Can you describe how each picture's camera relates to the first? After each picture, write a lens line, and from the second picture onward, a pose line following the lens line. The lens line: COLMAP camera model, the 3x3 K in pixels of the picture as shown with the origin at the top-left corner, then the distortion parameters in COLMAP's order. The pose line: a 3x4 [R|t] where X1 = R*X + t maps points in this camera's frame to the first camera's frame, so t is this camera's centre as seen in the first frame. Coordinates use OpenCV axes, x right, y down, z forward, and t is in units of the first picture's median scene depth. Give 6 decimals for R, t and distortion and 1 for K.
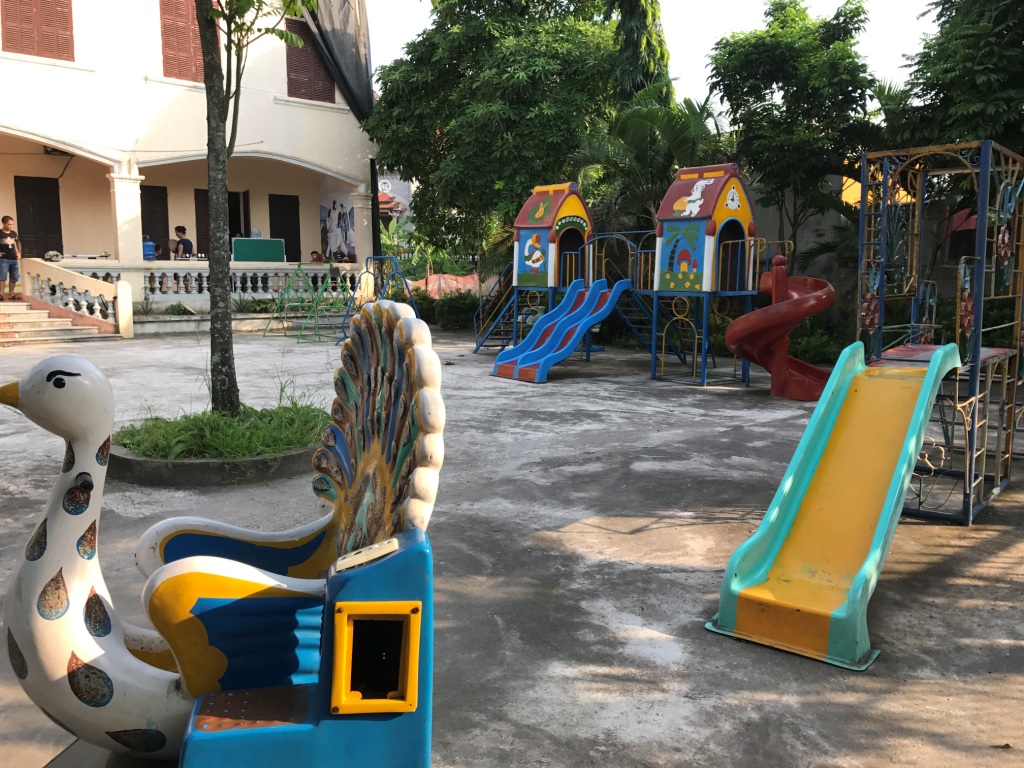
lens RADIAL K [[843.4, 0, 515.8], [0, 843.4, 390.4], [0, 0, 1]] dist [-0.009488, 0.002945]
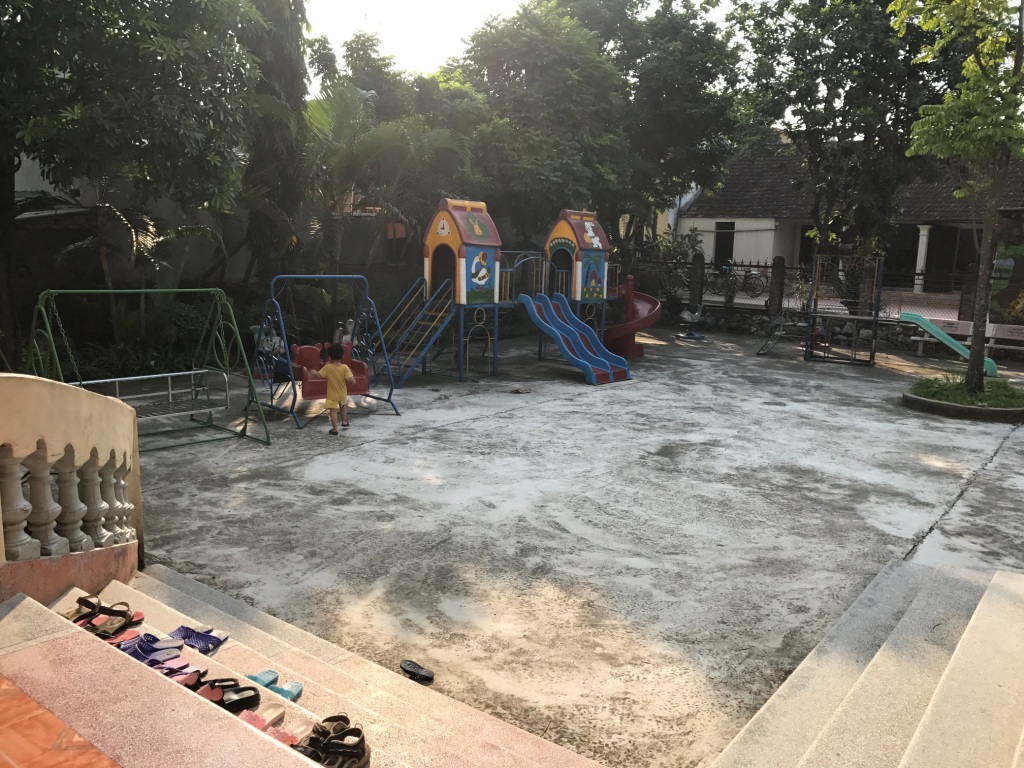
lens RADIAL K [[843.4, 0, 515.5], [0, 843.4, 393.6], [0, 0, 1]] dist [-0.009488, 0.002945]
pose [[-0.208778, -0.178458, 0.961543, -0.775519], [0.100464, 0.974094, 0.202602, -0.174341], [-0.972789, 0.138899, -0.185440, 0.928024]]
